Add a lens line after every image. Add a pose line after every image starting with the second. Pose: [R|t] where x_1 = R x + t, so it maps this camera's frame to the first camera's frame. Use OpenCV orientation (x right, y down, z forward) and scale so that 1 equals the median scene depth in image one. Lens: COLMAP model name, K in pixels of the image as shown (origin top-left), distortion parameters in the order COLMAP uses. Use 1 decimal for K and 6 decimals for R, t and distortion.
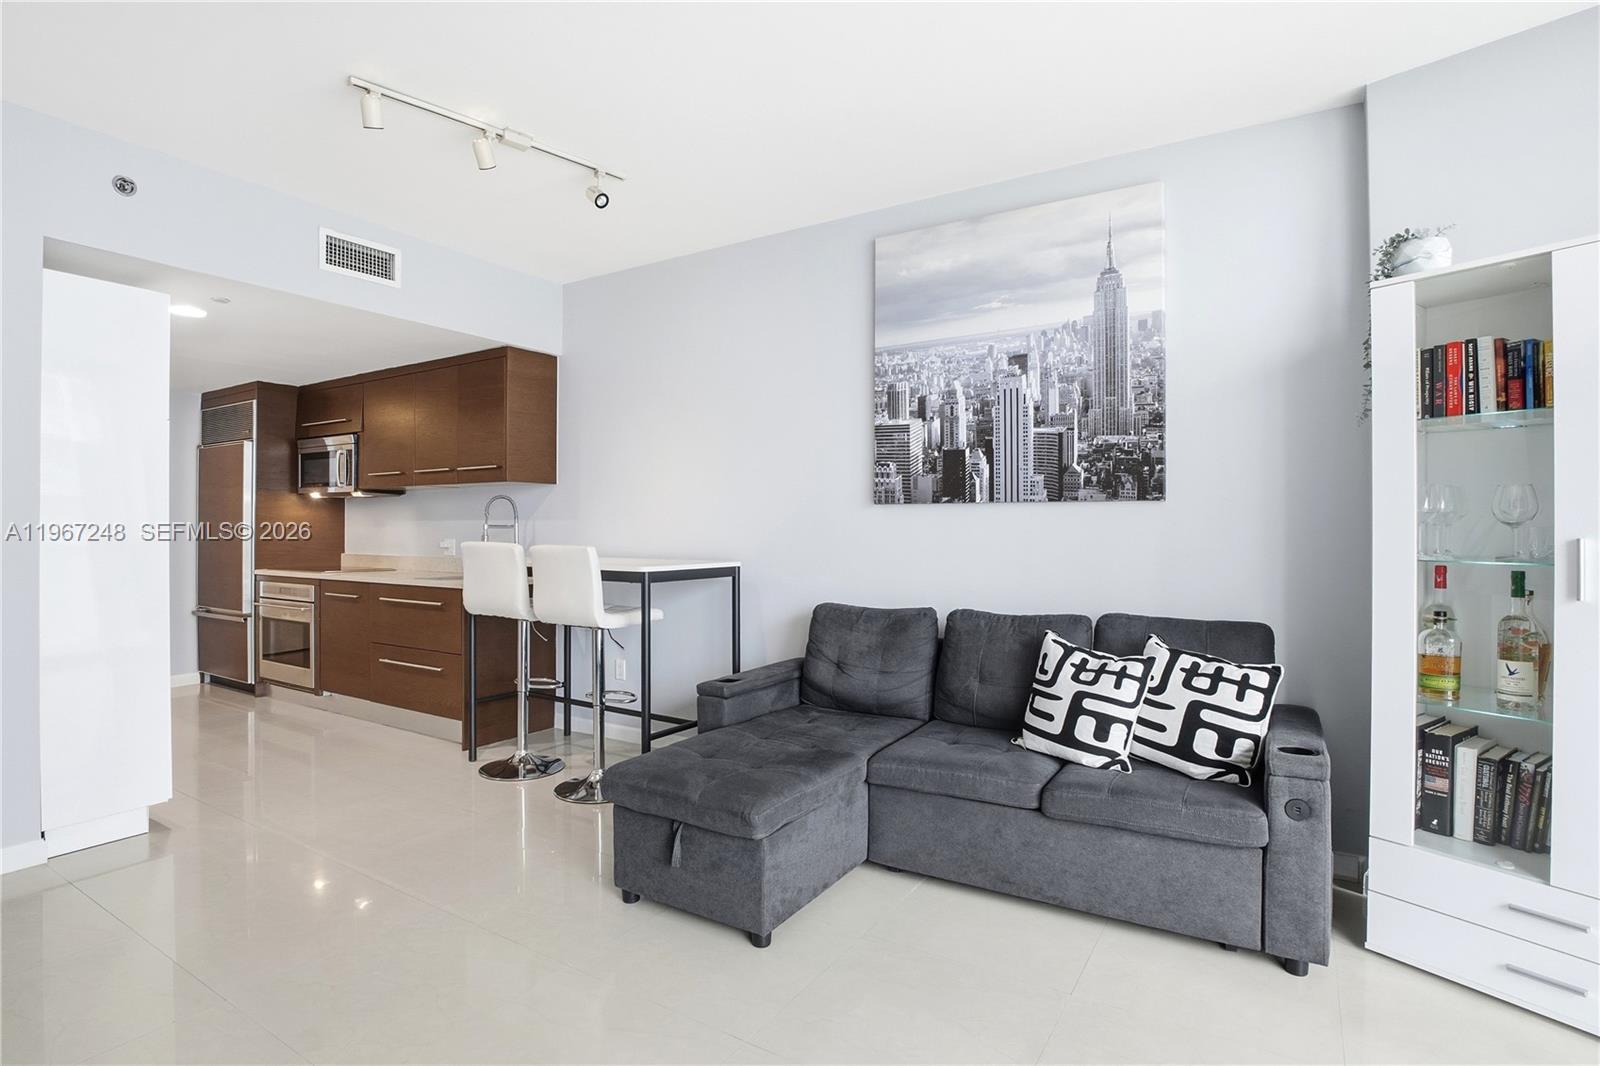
lens RADIAL K [[797.3, 0, 764.4], [0, 797.3, 518.6], [0, 0, 1]] dist [-0.026984, 0.000226]
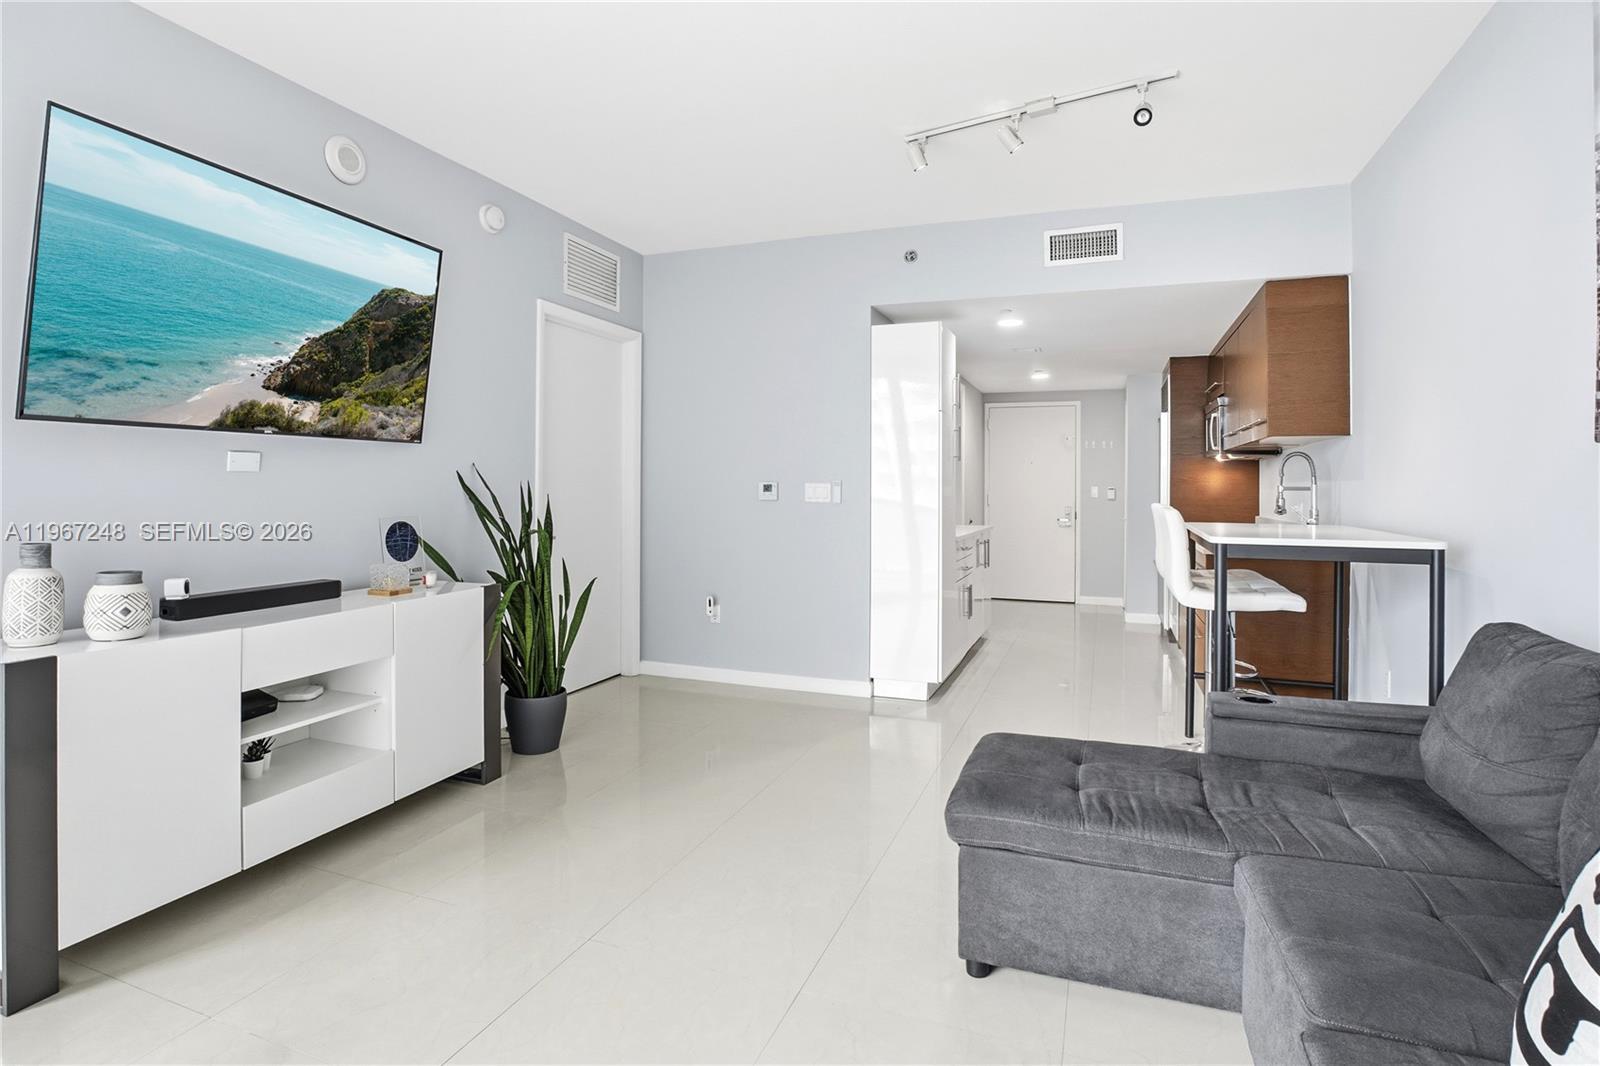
lens RADIAL K [[797.3, 0, 817.9], [0, 797.3, 474.6], [0, 0, 1]] dist [-0.026984, 0.000226]
pose [[0.240375, -0.016818, -0.970535, 0.545334], [0.005583, 0.999857, -0.015944, 0.007942], [0.970664, -0.001586, 0.240434, 0.432883]]
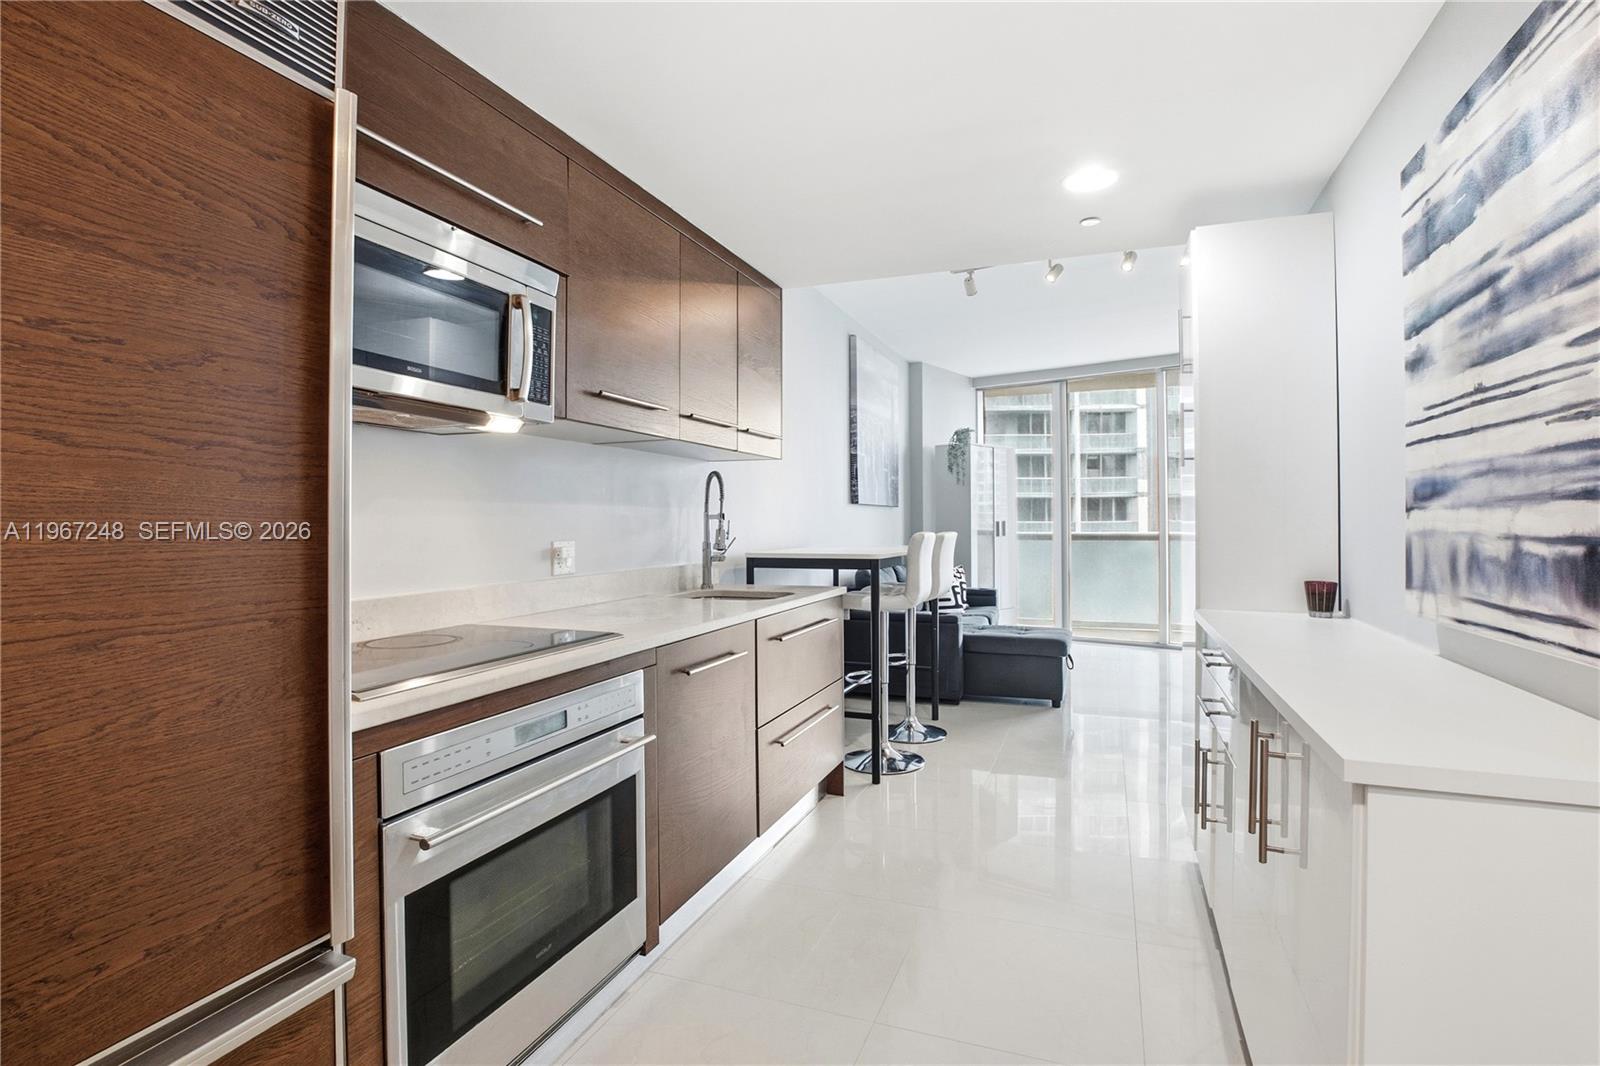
lens RADIAL K [[797.3, 0, 799.8], [0, 797.3, 522.0], [0, 0, 1]] dist [-0.026984, 0.000226]
pose [[-0.216830, -0.001563, 0.976208, -1.509324], [-0.006154, 0.999981, 0.000234, 0.019403], [-0.976190, -0.005956, -0.216835, 1.587225]]
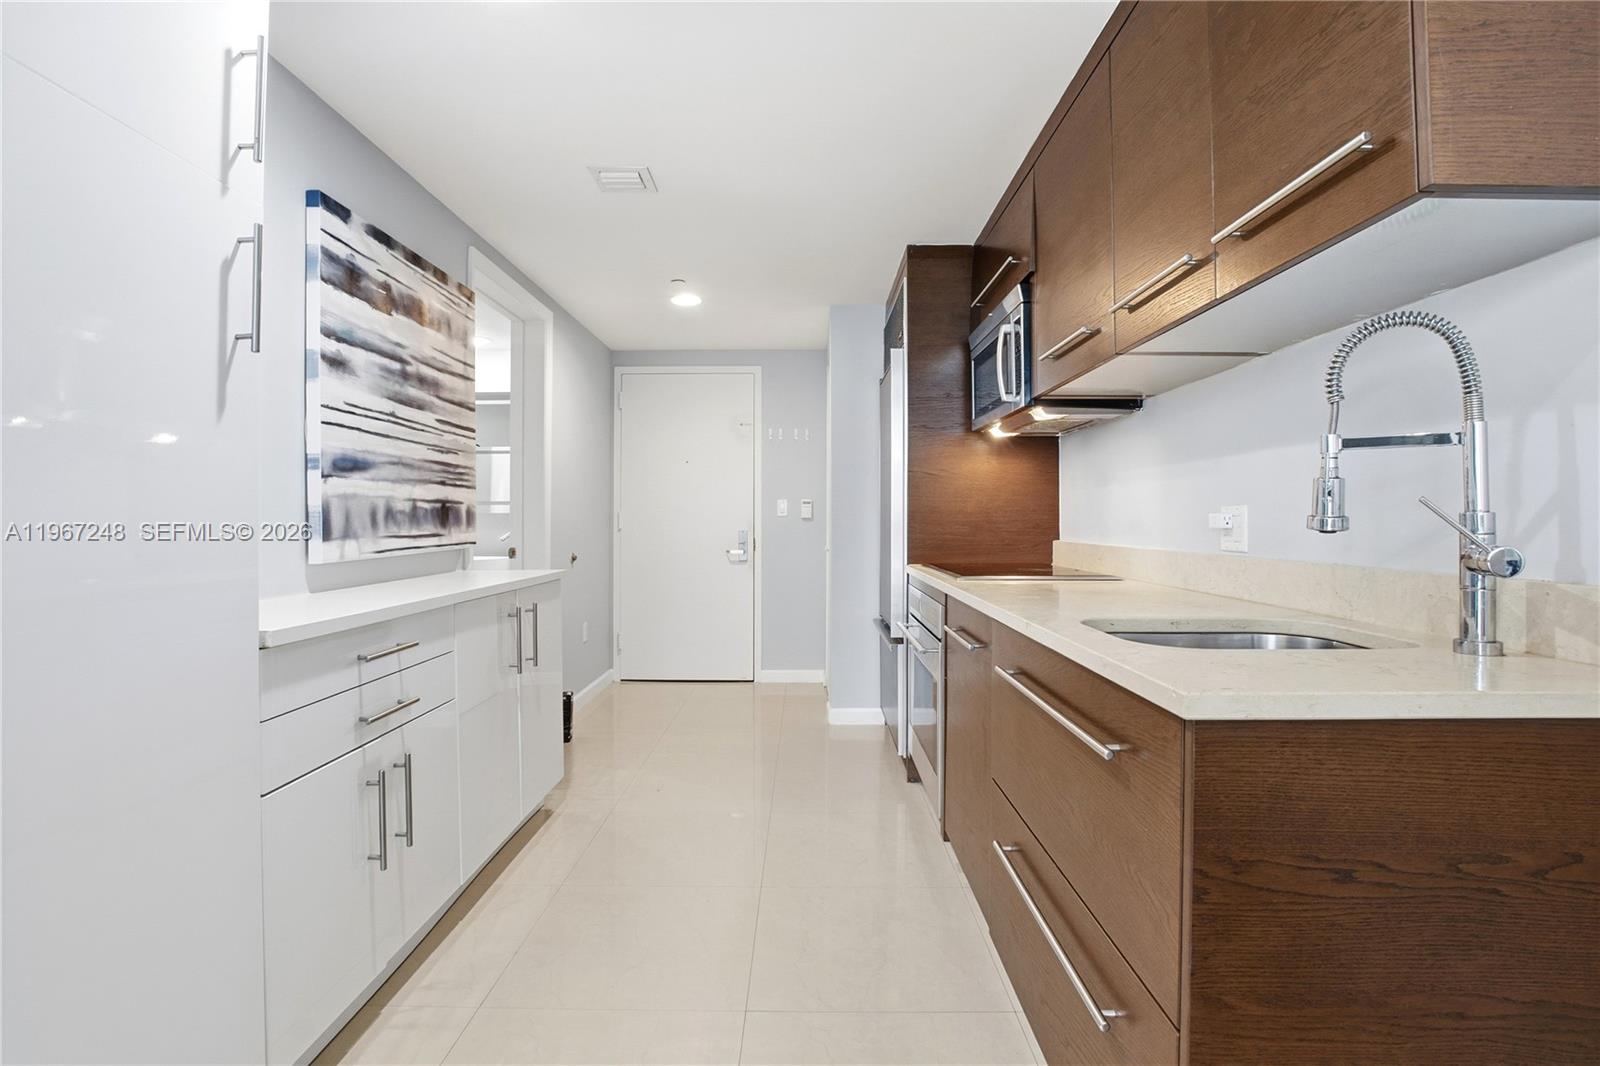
lens RADIAL K [[797.3, 0, 798.3], [0, 797.3, 519.7], [0, 0, 1]] dist [-0.026984, 0.000226]
pose [[0.547626, -0.002584, -0.836720, -0.336660], [0.012491, 0.999909, 0.005087, 0.045559], [0.836630, -0.013237, 0.547608, 1.044396]]
